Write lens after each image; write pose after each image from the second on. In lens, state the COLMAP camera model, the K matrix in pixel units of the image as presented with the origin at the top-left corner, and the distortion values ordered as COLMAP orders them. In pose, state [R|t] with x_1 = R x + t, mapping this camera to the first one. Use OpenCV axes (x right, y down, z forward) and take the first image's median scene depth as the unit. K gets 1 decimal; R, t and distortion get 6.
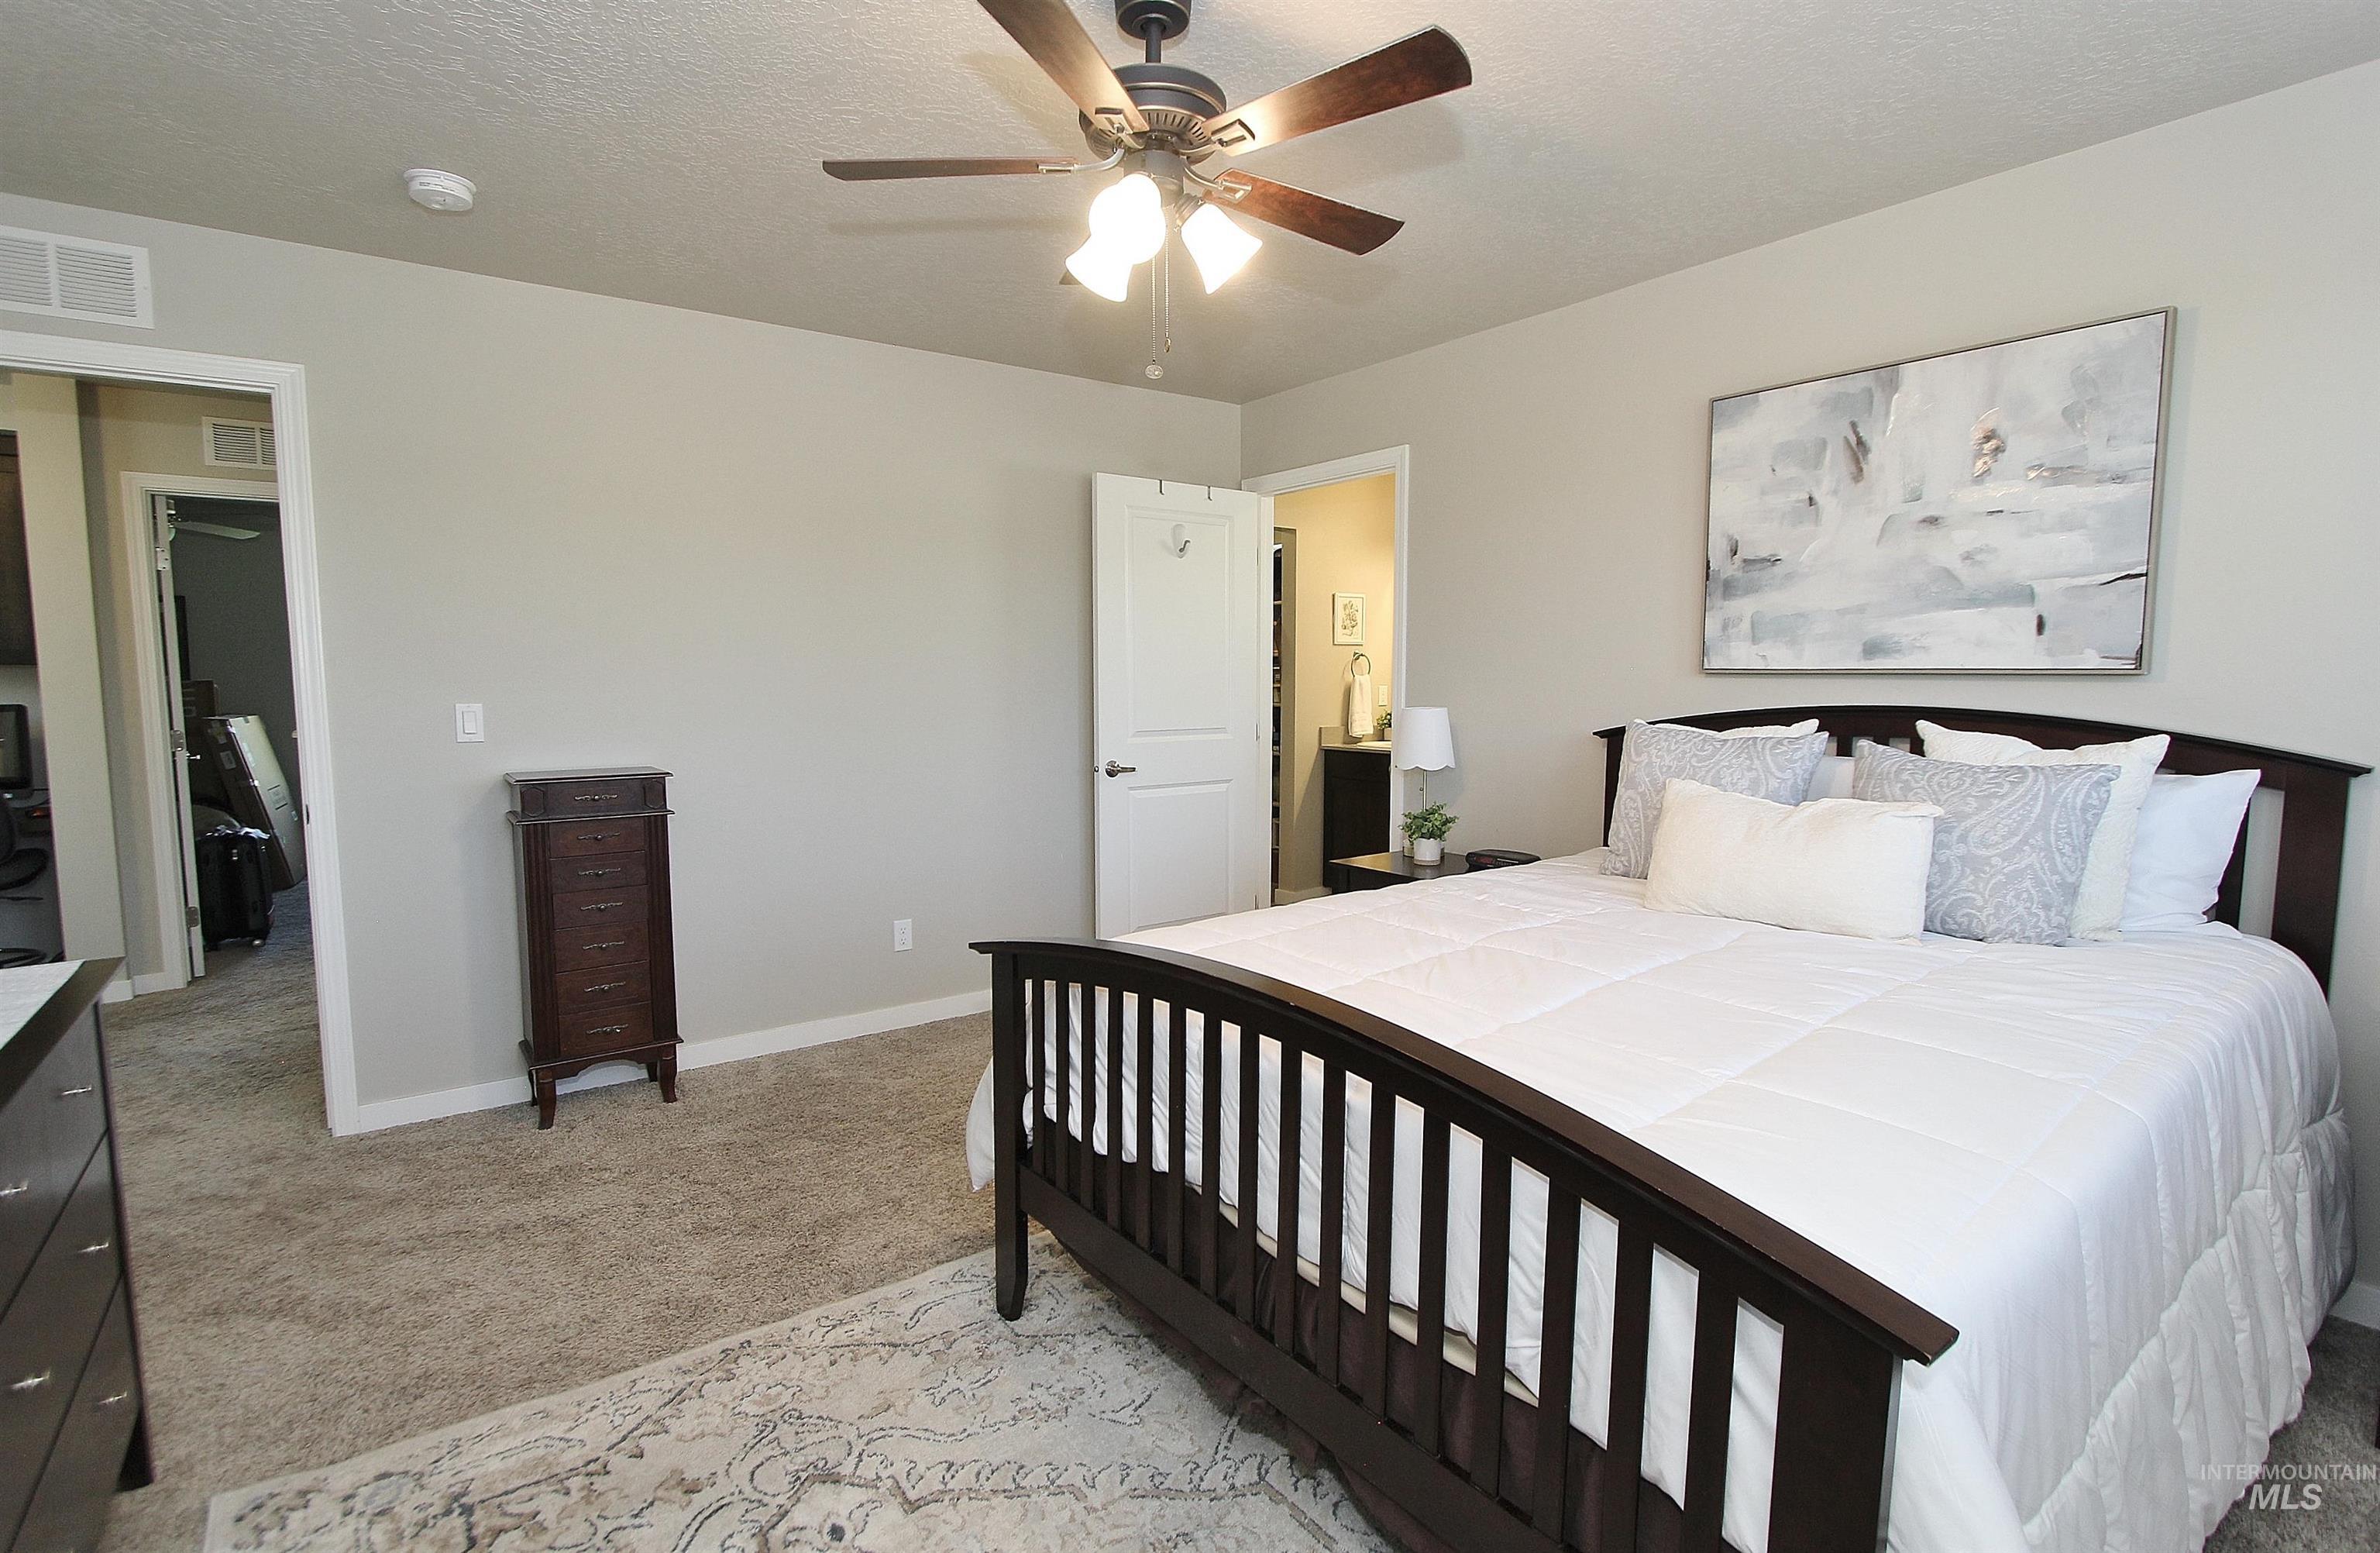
lens RADIAL K [[1107.6, 0, 1190.0], [0, 1107.6, 776.5], [0, 0, 1]] dist [-0.010713, -0.000679]
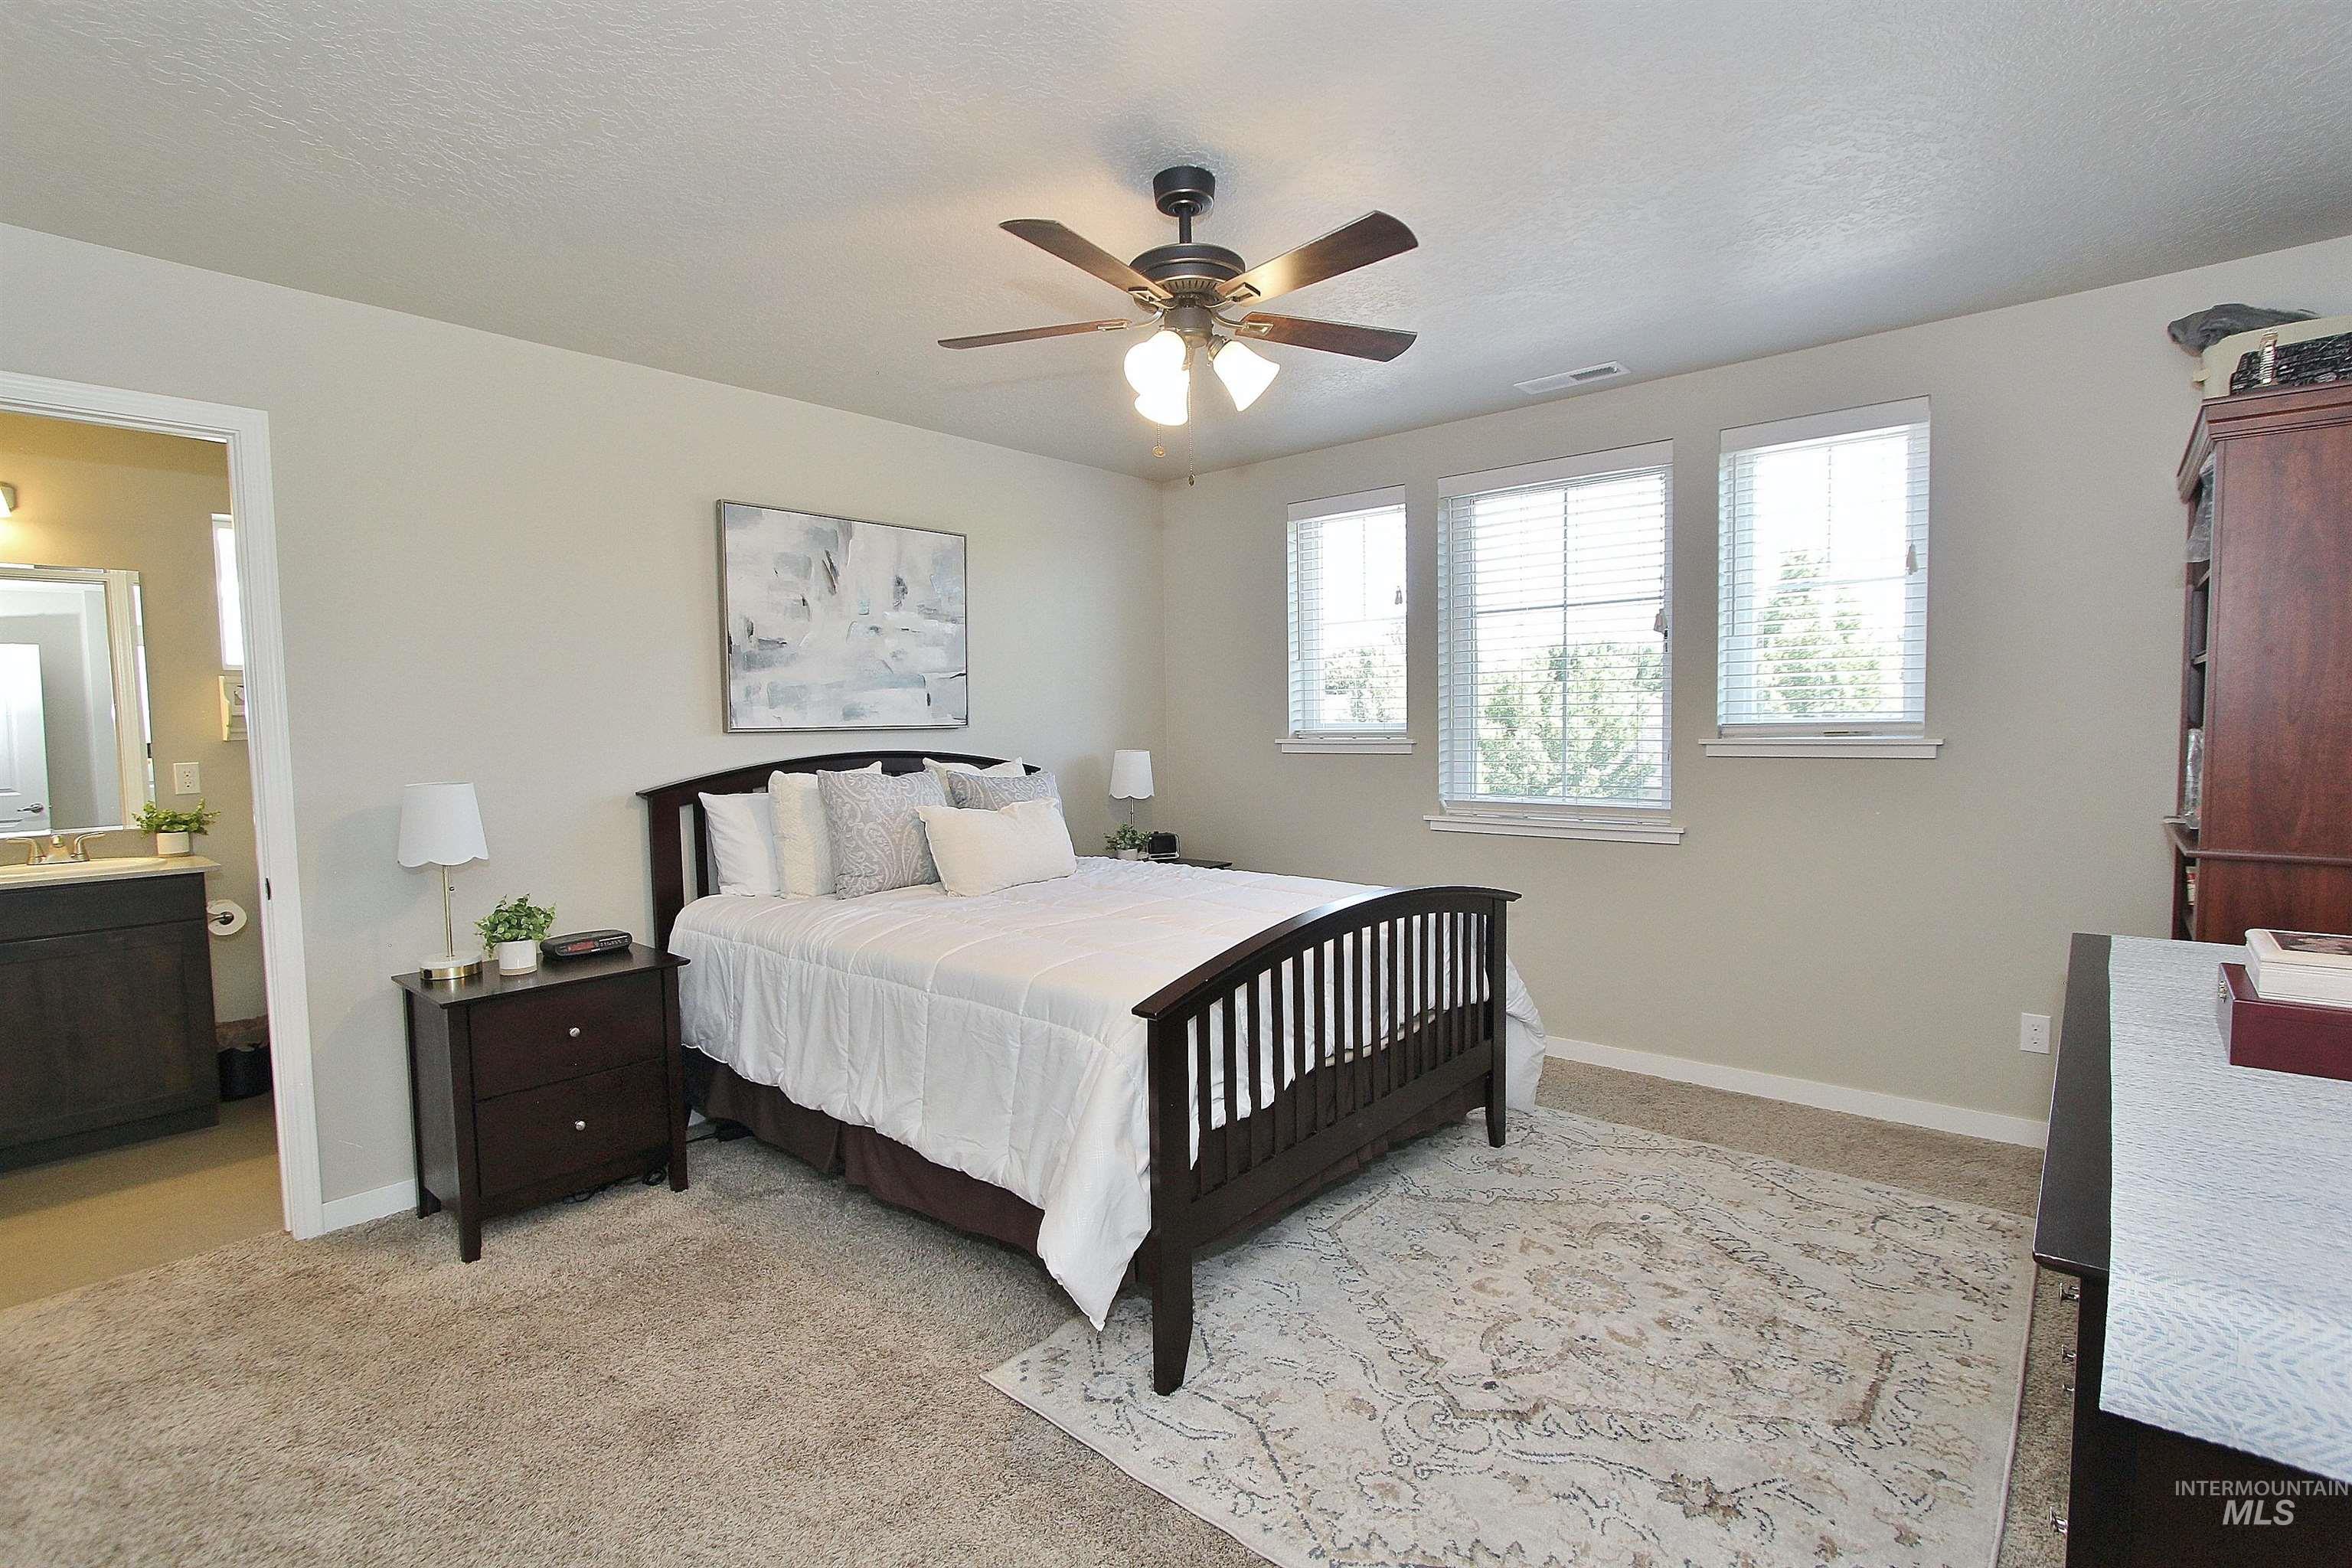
lens RADIAL K [[1075.8, 0, 1147.8], [0, 1075.8, 790.3], [0, 0, 1]] dist [-0.011924, -0.000027]
pose [[-0.195433, -0.057005, 0.979059, -0.852931], [0.111796, 0.990507, 0.079987, -0.086421], [-0.974324, 0.125087, -0.187205, 0.919533]]
